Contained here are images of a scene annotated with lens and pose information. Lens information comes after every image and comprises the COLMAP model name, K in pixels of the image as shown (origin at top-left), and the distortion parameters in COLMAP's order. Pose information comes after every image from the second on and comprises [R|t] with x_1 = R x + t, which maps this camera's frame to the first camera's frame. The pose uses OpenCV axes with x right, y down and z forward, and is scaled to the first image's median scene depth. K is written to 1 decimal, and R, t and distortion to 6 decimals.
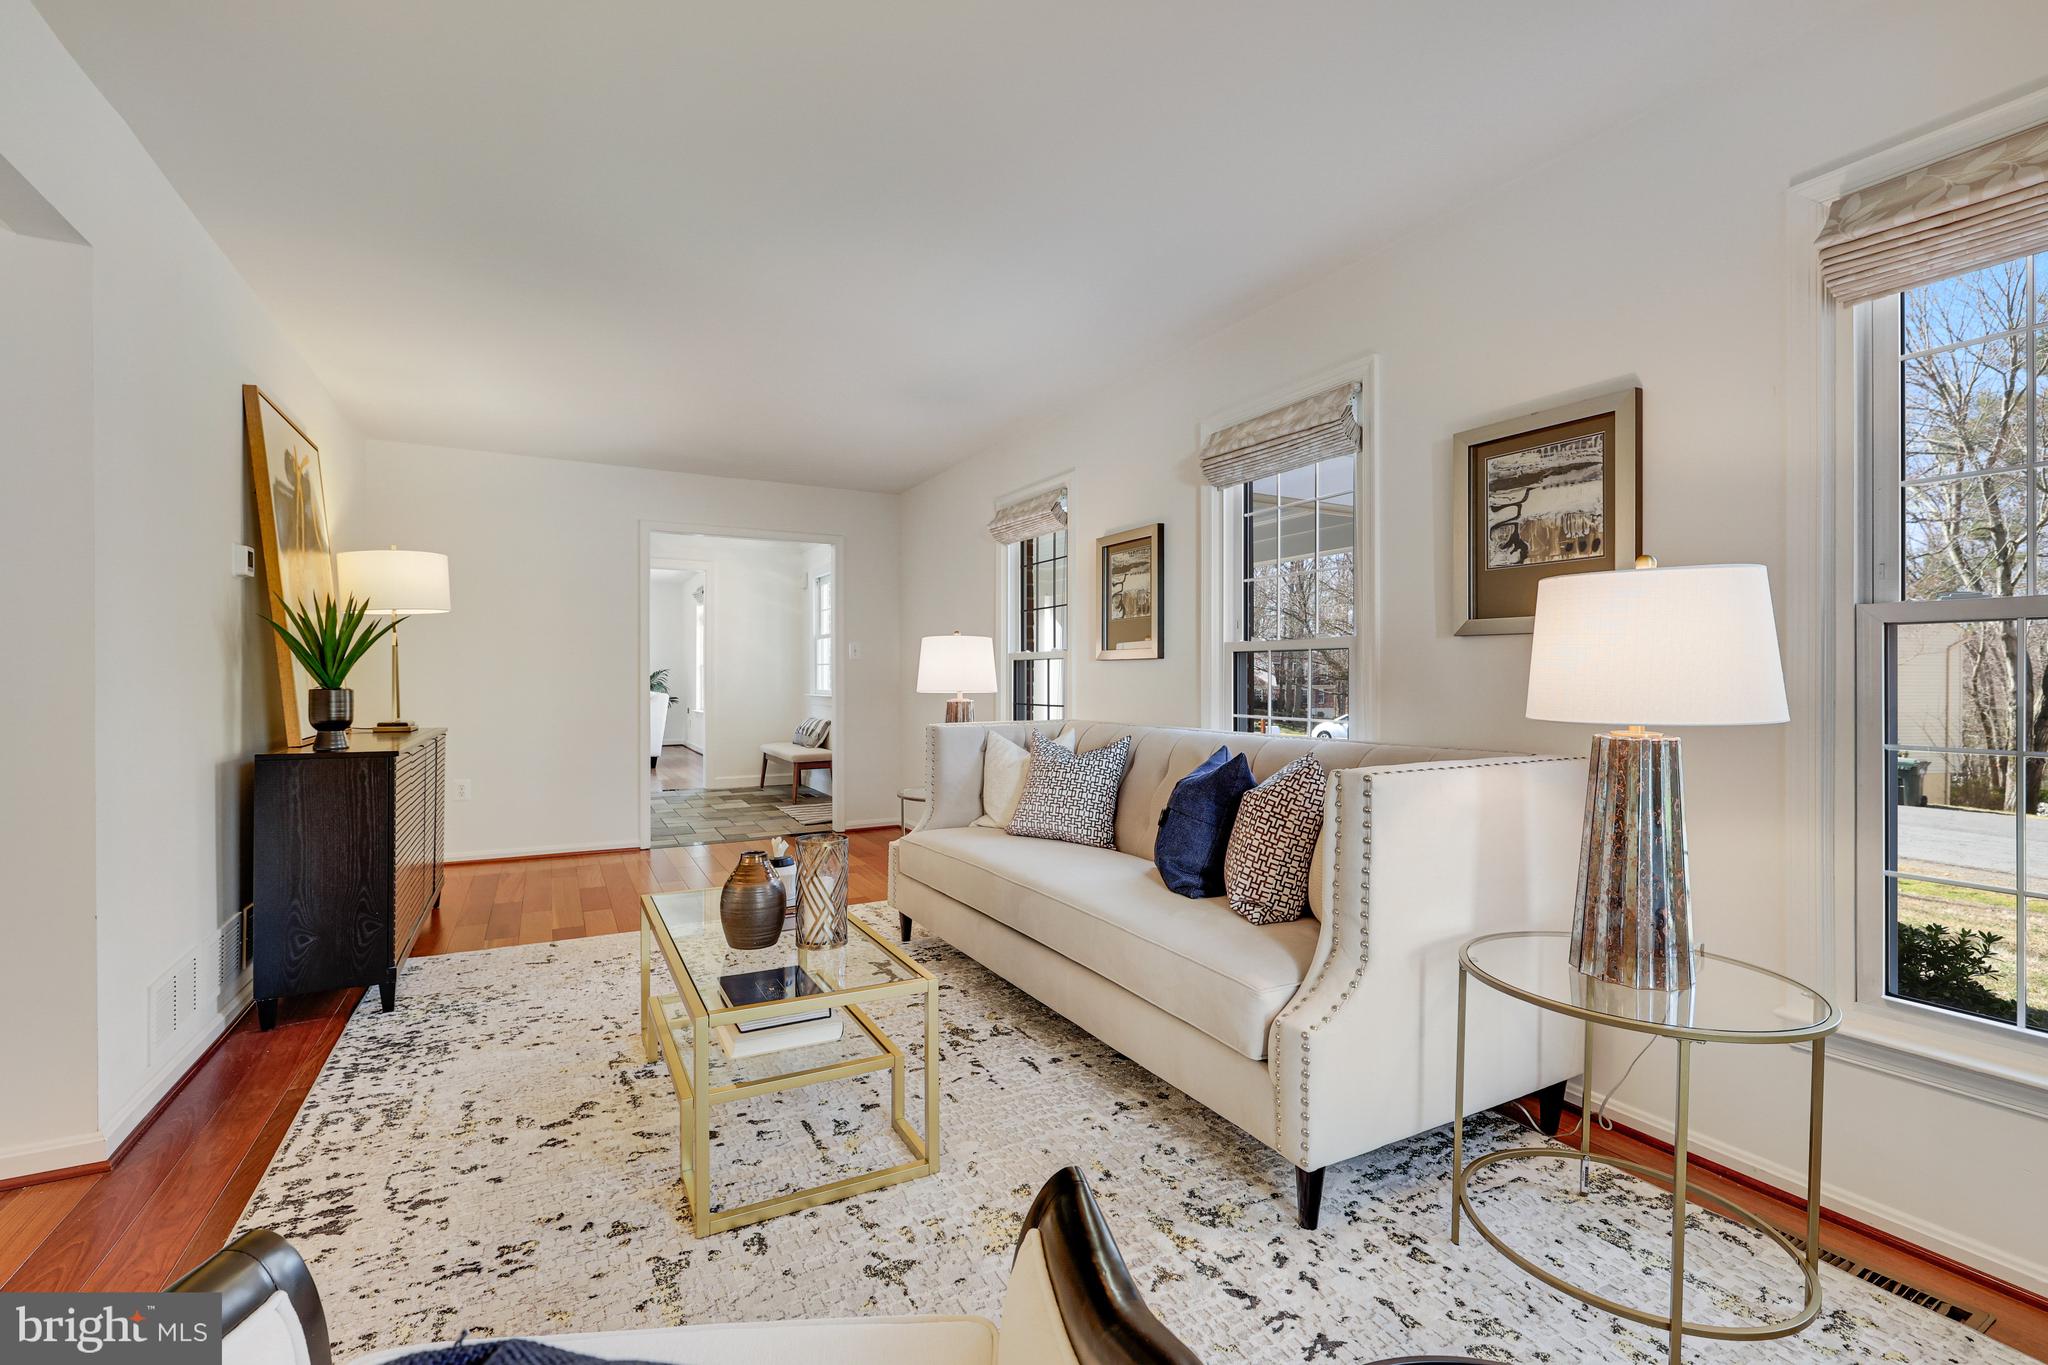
lens RADIAL K [[905.2, 0, 1038.7], [0, 905.2, 678.0], [0, 0, 1]] dist [0.003394, 0.000212]
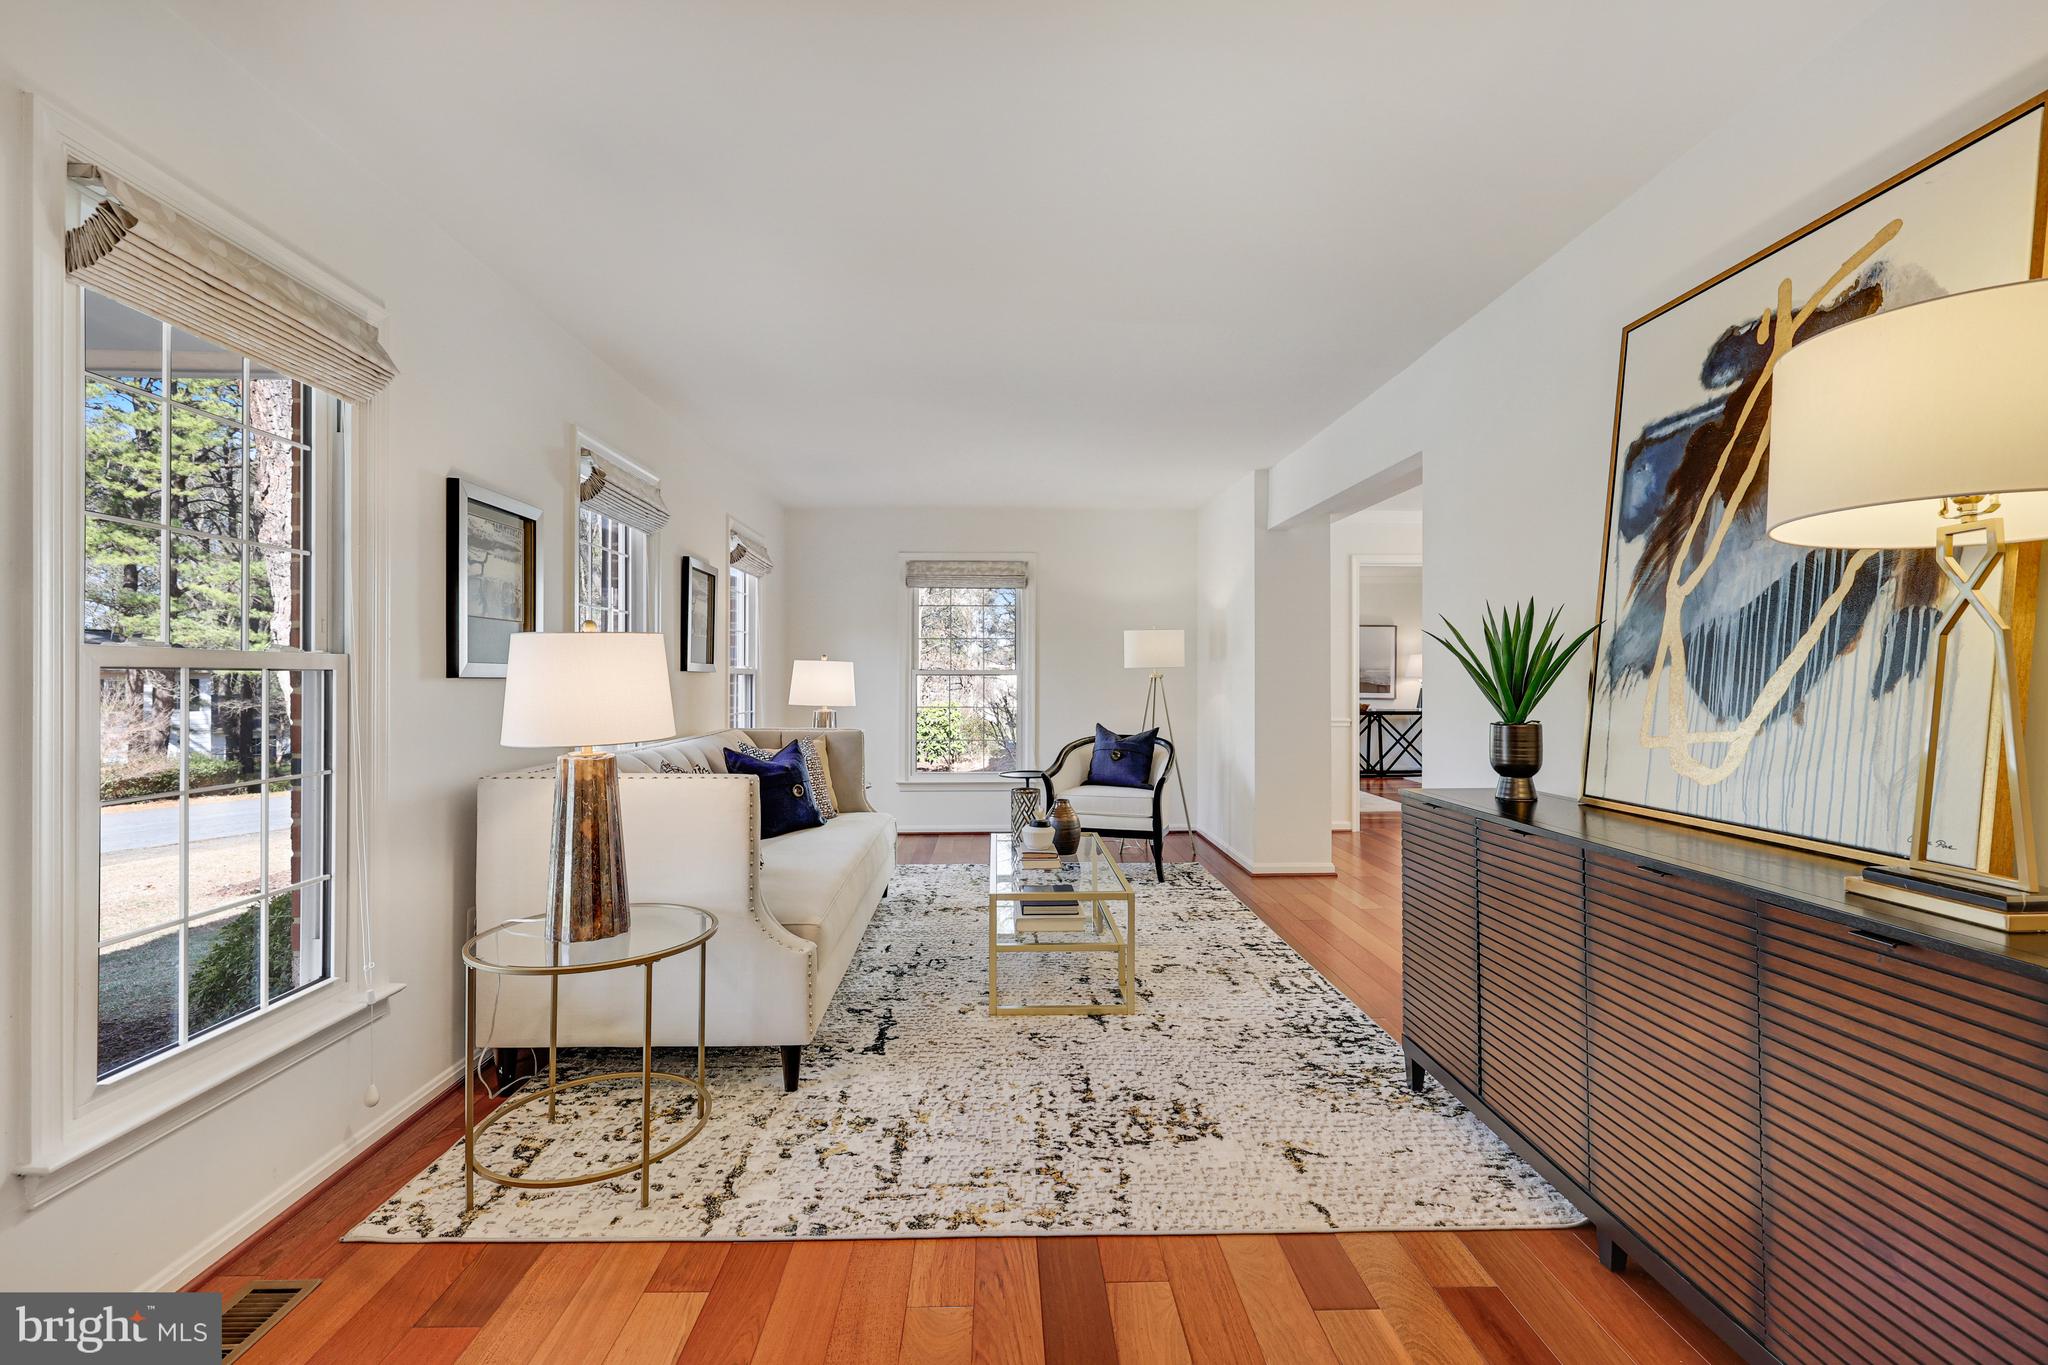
lens RADIAL K [[905.2, 0, 1025.0], [0, 905.2, 677.7], [0, 0, 1]] dist [0.003394, 0.000212]
pose [[-0.894410, 0.002331, 0.447242, -0.880697], [0.003835, 0.999990, 0.002457, -0.032210], [-0.447232, 0.003913, -0.894410, 2.212992]]
